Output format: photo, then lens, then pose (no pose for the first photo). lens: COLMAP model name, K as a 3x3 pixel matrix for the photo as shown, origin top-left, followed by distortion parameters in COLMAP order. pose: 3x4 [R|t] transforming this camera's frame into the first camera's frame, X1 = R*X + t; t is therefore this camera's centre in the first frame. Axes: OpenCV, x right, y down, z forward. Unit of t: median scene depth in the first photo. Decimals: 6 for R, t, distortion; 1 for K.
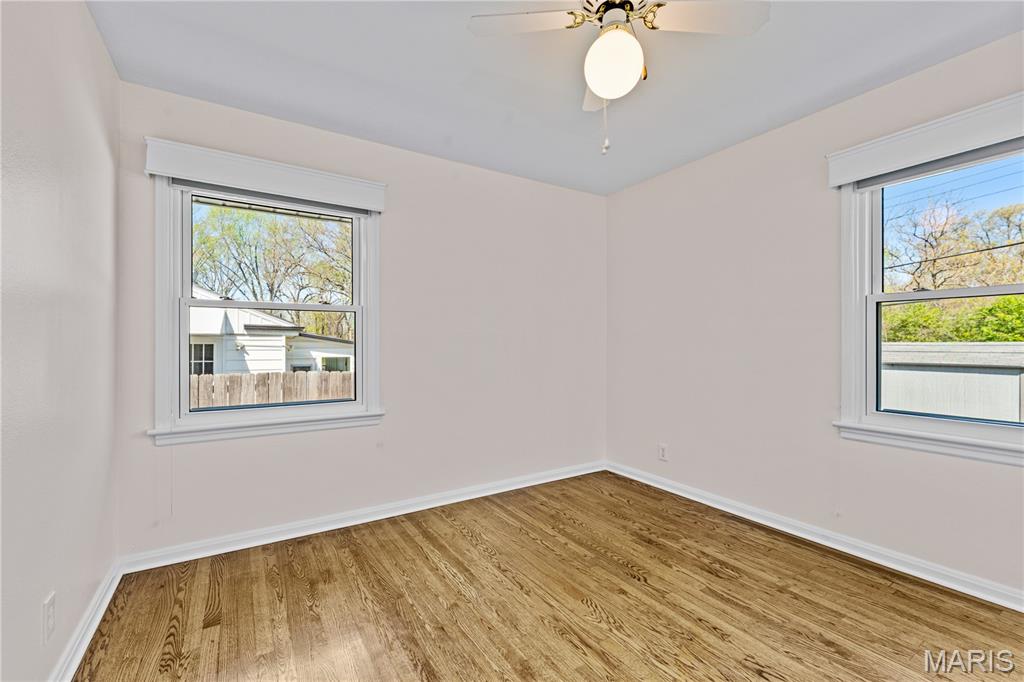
lens RADIAL K [[440.4, 0, 512.2], [0, 440.4, 341.8], [0, 0, 1]] dist [0.000184, -0.000376]
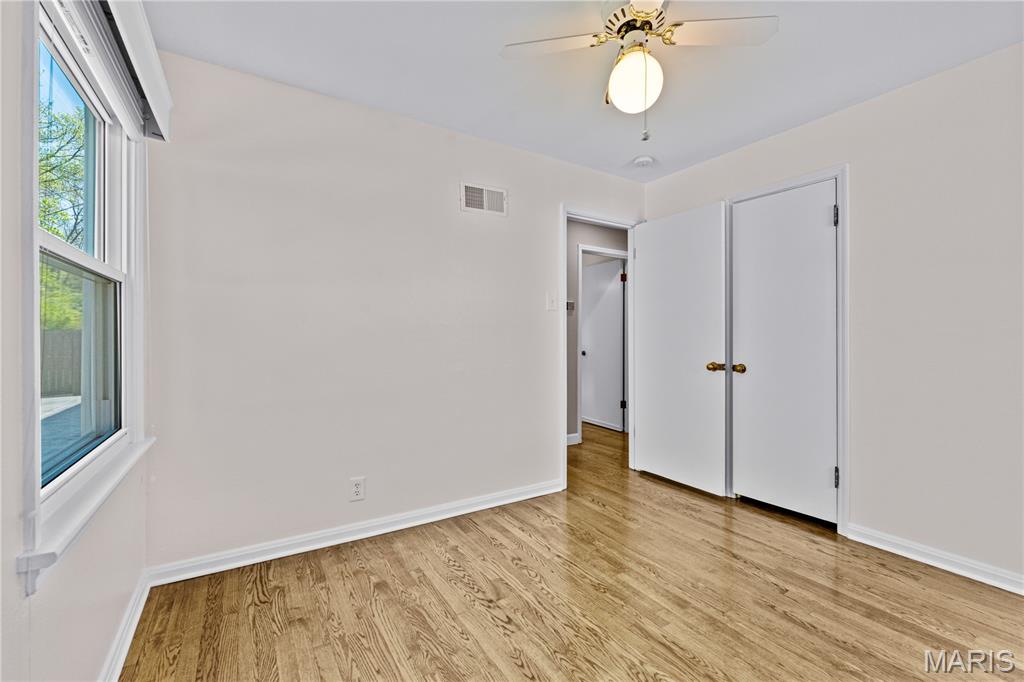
lens RADIAL K [[440.4, 0, 512.3], [0, 440.4, 338.3], [0, 0, 1]] dist [0.000184, -0.000376]
pose [[-0.999912, 0.003787, 0.012739, 0.493392], [0.003783, 0.999993, -0.000317, 0.003945], [-0.012740, -0.000269, -0.999919, 1.988302]]
